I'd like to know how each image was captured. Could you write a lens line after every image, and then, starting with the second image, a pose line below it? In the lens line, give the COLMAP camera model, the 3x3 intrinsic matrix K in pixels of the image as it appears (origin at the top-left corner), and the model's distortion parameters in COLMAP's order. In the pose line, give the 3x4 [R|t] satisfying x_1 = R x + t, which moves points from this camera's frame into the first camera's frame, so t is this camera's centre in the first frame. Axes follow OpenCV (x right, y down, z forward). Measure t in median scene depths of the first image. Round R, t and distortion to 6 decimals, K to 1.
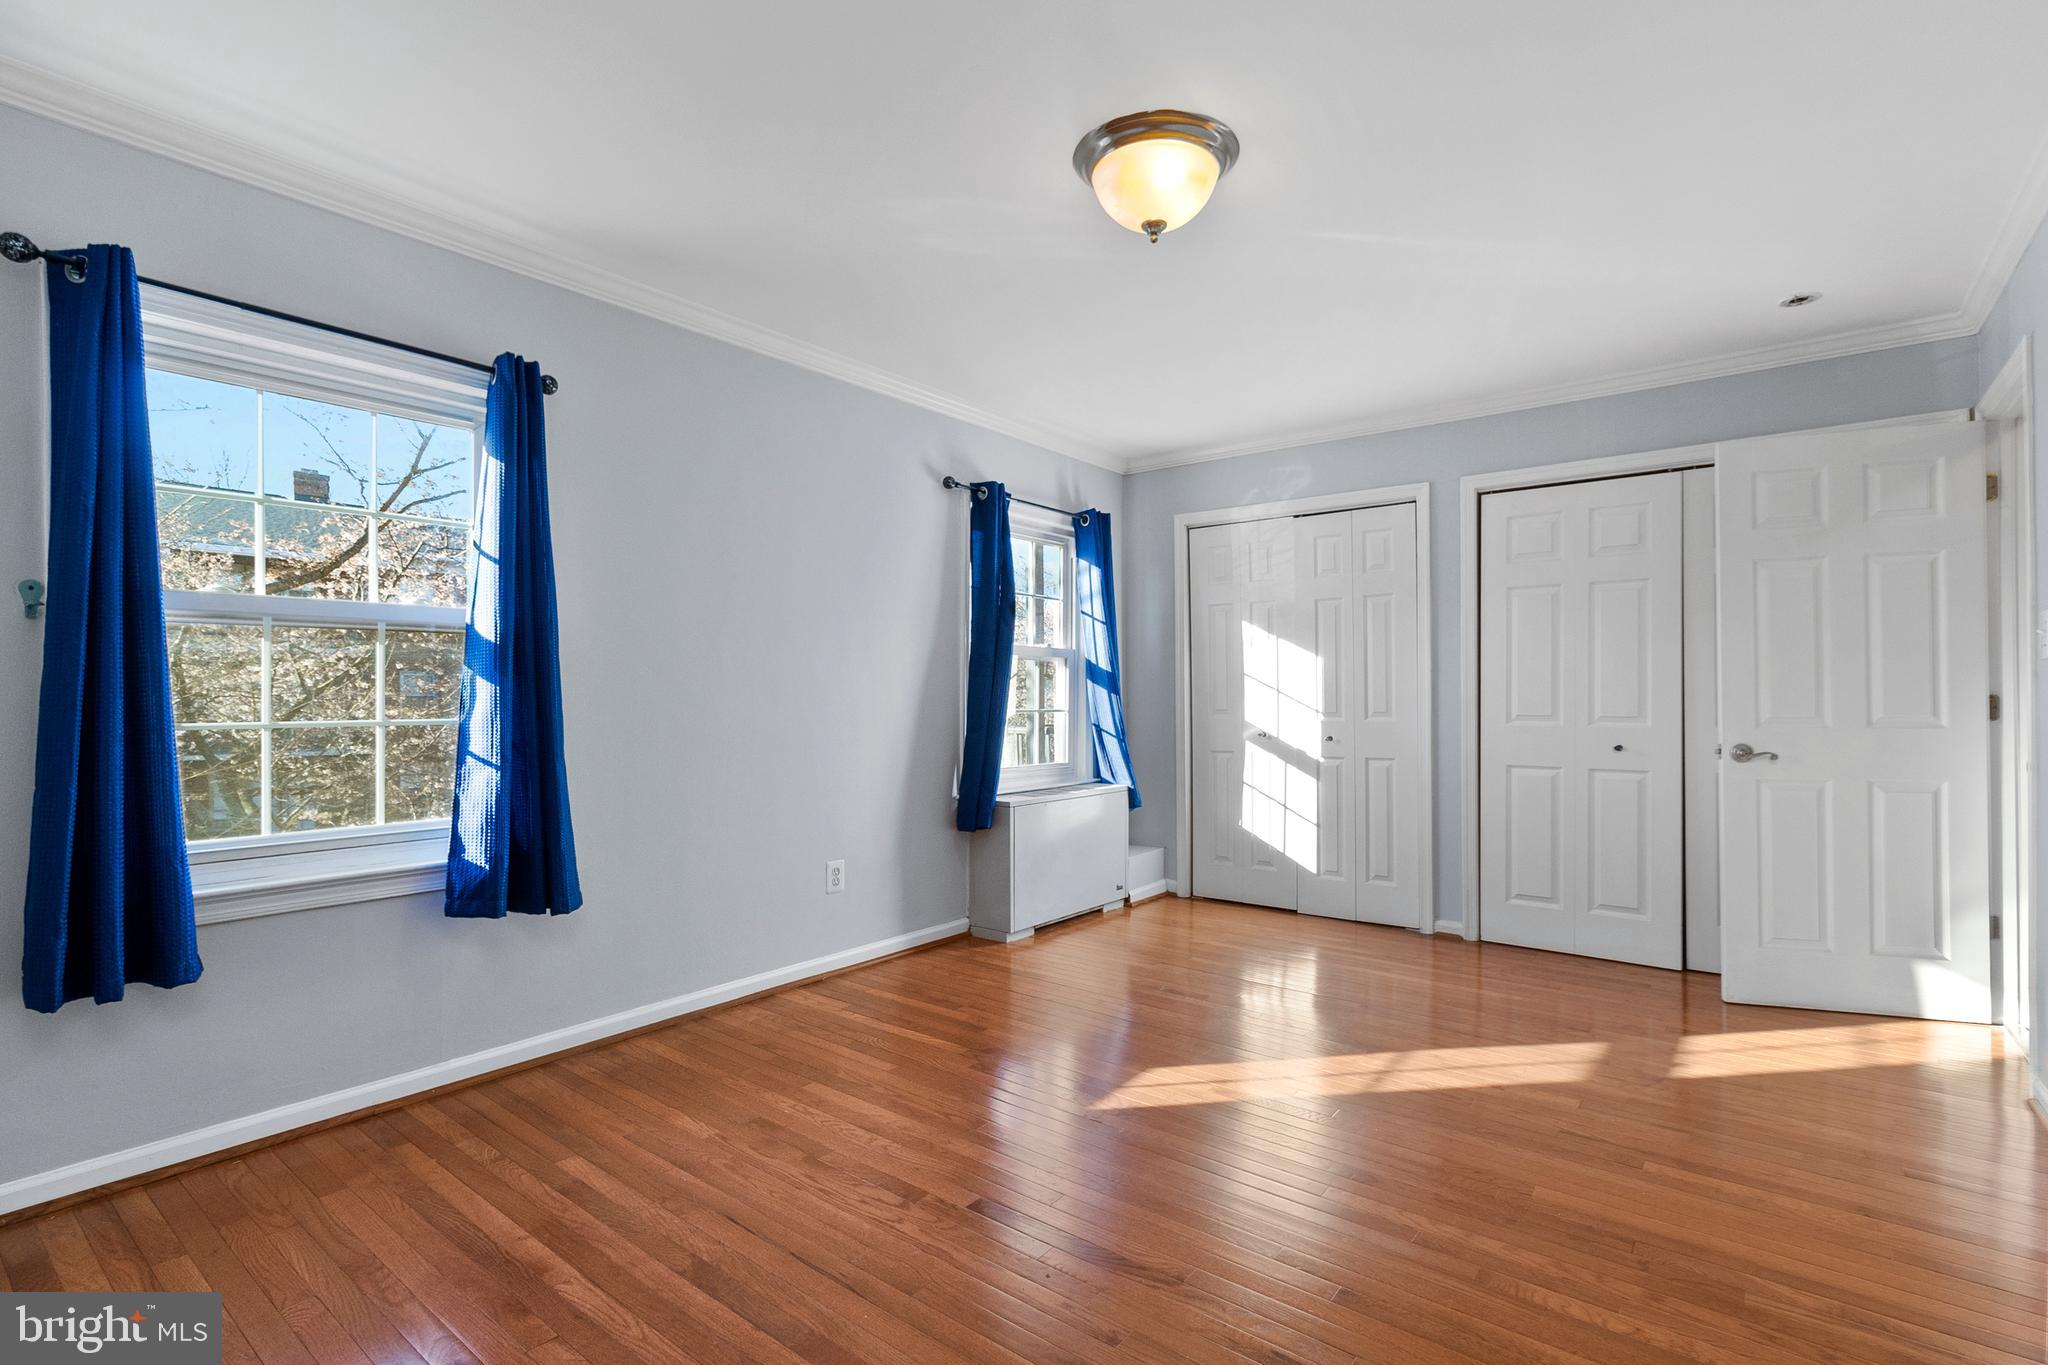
lens RADIAL K [[982.2, 0, 1042.1], [0, 982.2, 701.1], [0, 0, 1]] dist [-0.001088, -0.000237]
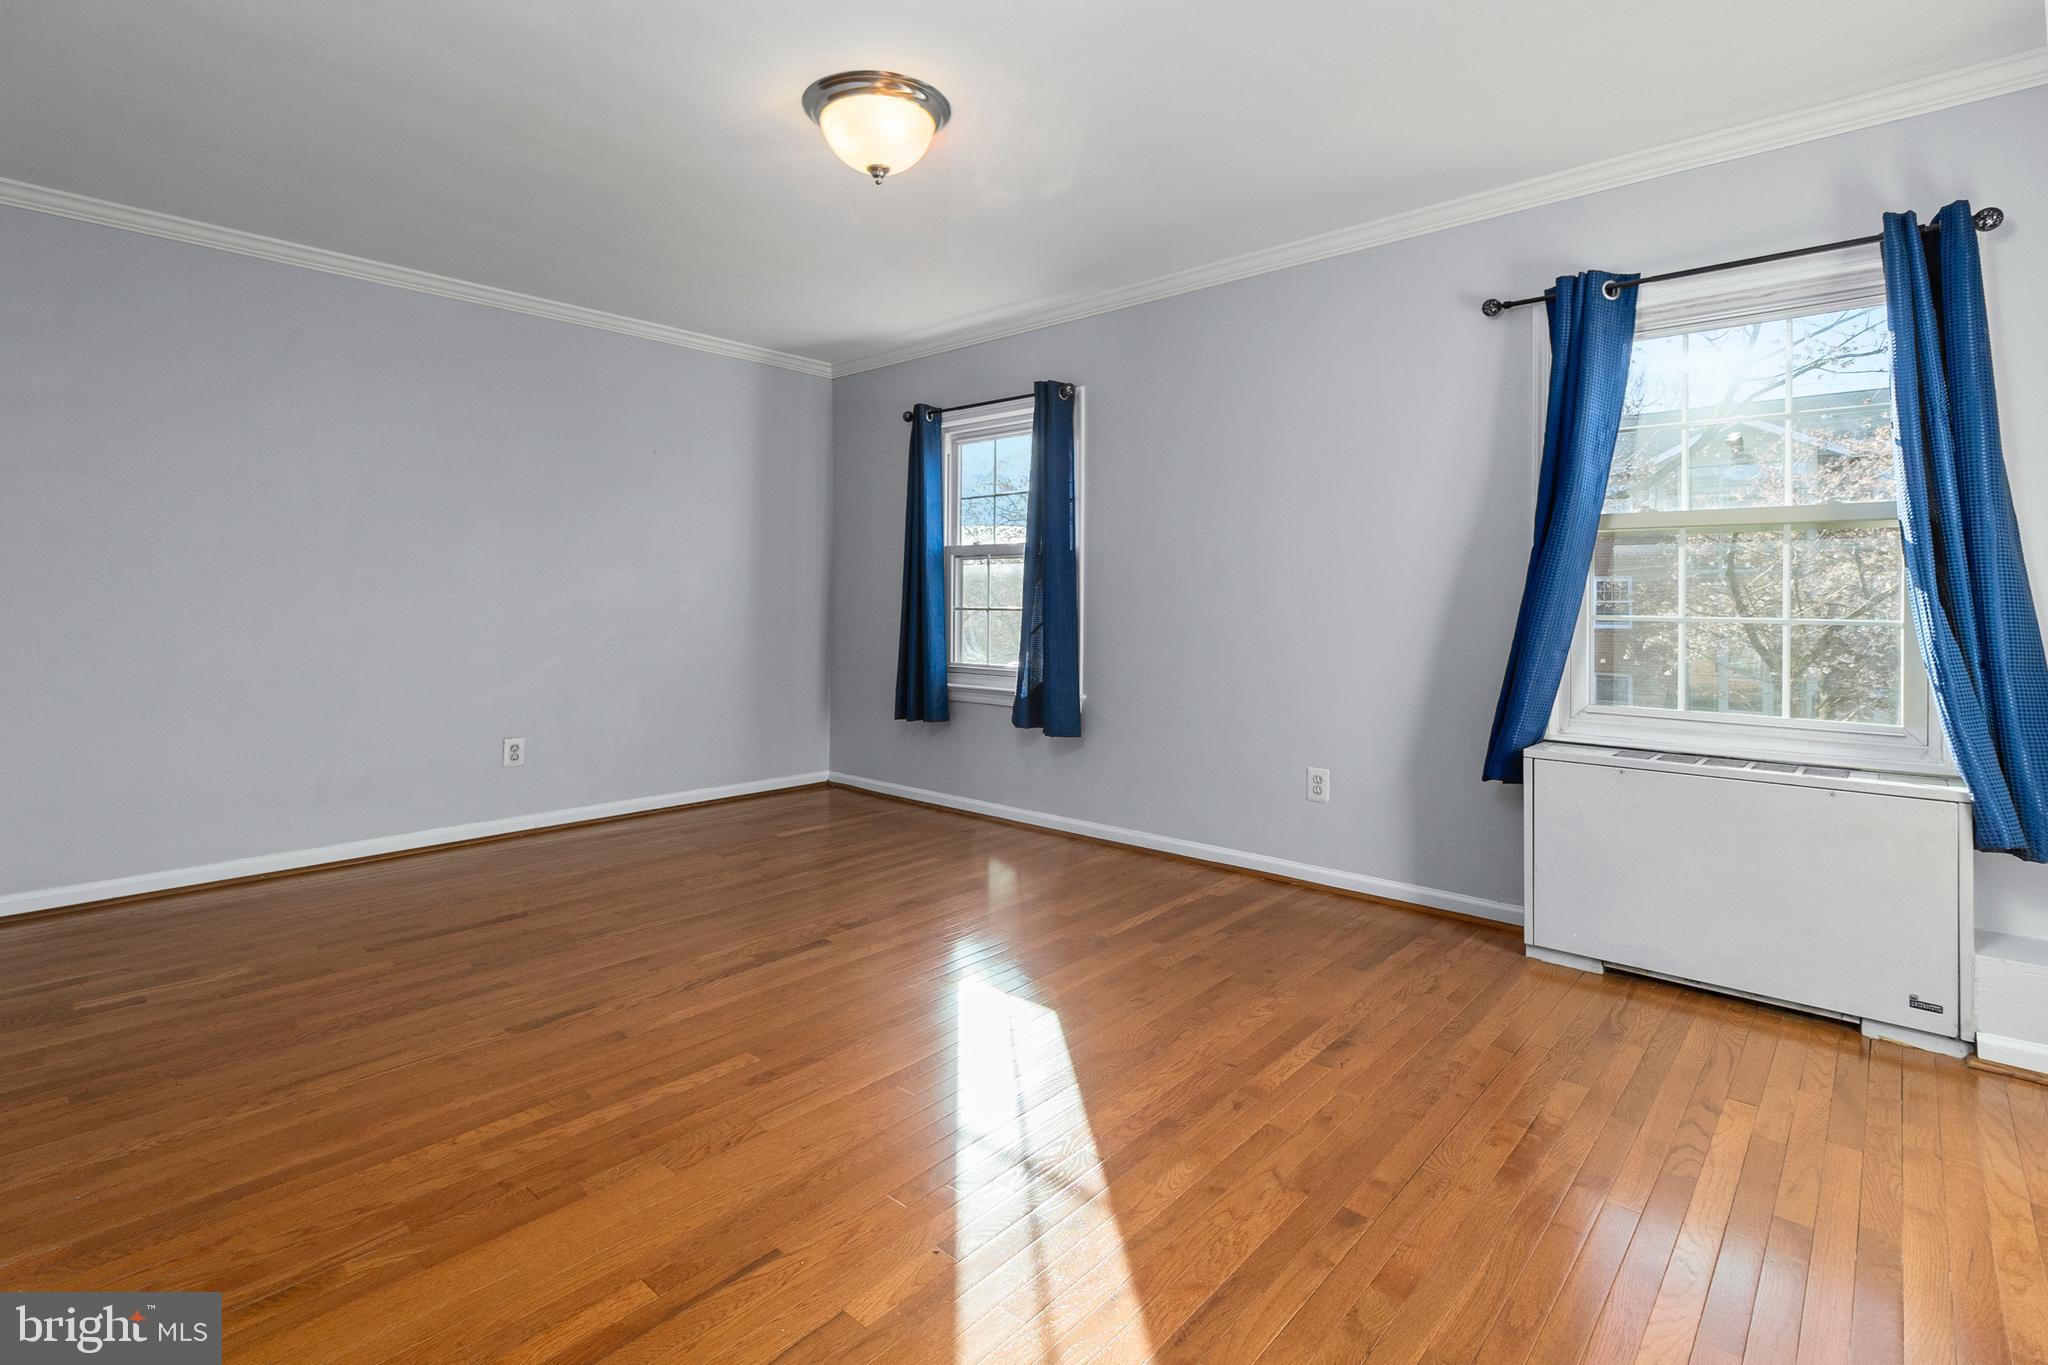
lens RADIAL K [[1002.9, 0, 1021.6], [0, 1002.9, 613.4], [0, 0, 1]] dist [0.015258, 0.000884]
pose [[-0.100432, 0.020349, -0.994736, 0.661025], [-0.004373, 0.999772, 0.020893, -0.005178], [0.994934, 0.006449, -0.100320, 0.686596]]
